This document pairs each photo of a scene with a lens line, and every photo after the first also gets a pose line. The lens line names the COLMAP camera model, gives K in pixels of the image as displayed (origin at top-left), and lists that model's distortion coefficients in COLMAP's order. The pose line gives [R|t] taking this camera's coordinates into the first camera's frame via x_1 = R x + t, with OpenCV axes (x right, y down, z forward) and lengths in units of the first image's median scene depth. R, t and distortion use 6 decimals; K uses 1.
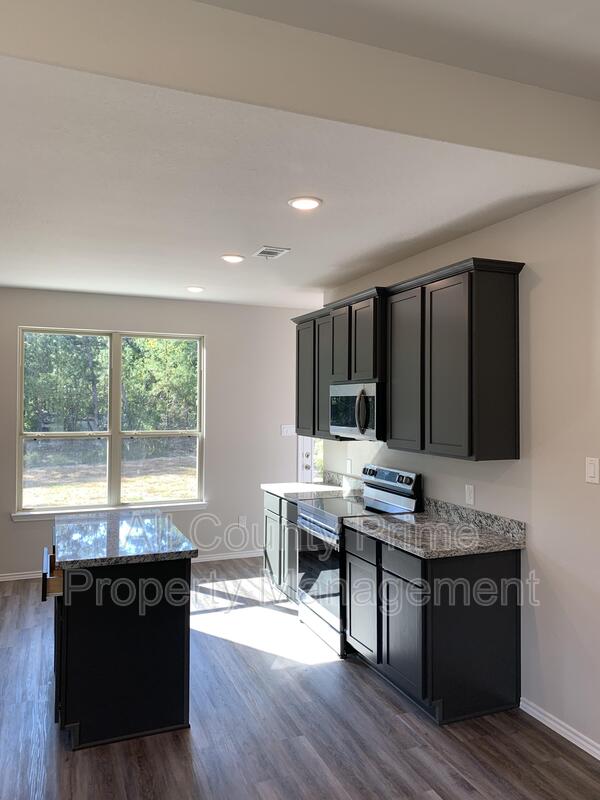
lens RADIAL K [[614.2, 0, 304.7], [0, 614.2, 390.3], [0, 0, 1]] dist [0.032160, -0.032637]
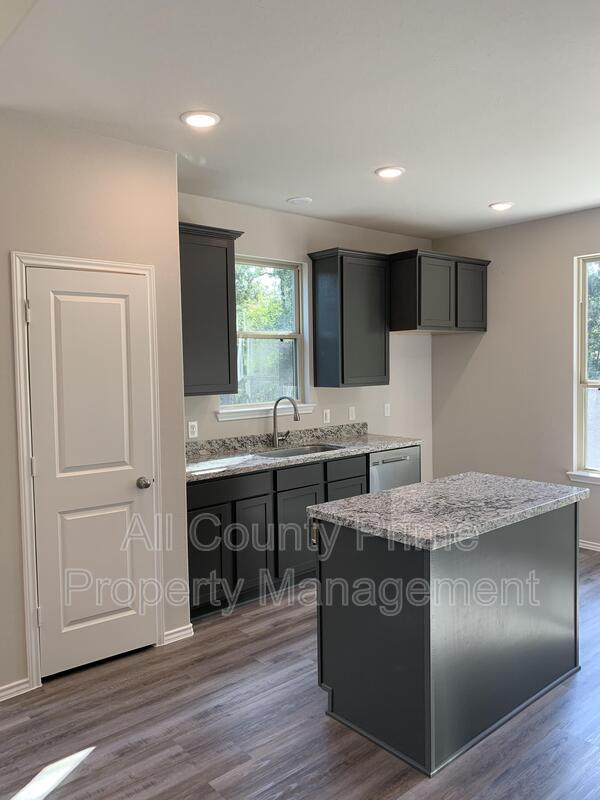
lens RADIAL K [[614.2, 0, 304.7], [0, 614.2, 390.3], [0, 0, 1]] dist [0.032160, -0.032637]
pose [[0.319084, 0.038841, -0.946930, 0.333272], [0.032004, 0.998148, 0.051726, 0.033802], [0.947186, -0.046810, 0.317250, 0.488346]]
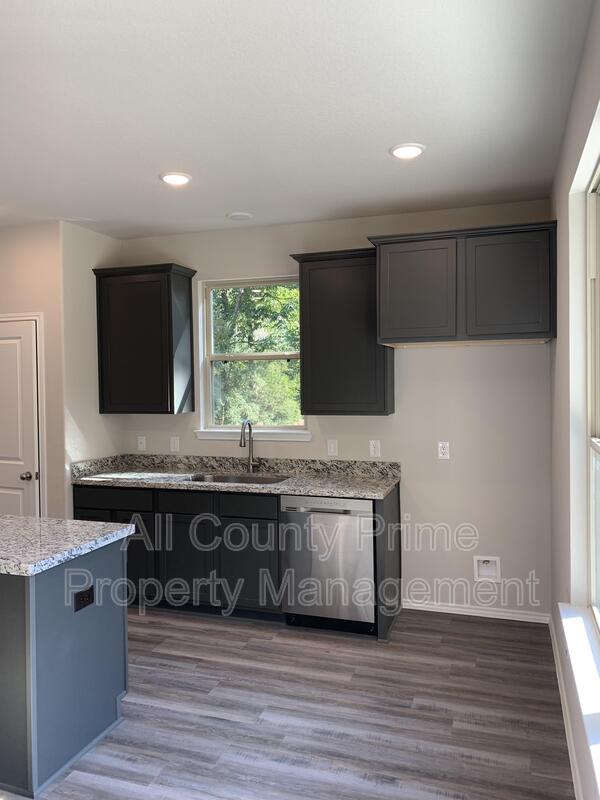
lens RADIAL K [[614.2, 0, 304.7], [0, 614.2, 390.3], [0, 0, 1]] dist [0.032160, -0.032637]
pose [[-0.656846, 0.020315, -0.753751, 0.005892], [0.023243, 0.999707, 0.006690, 0.043754], [0.753667, -0.013126, -0.657126, 1.592235]]
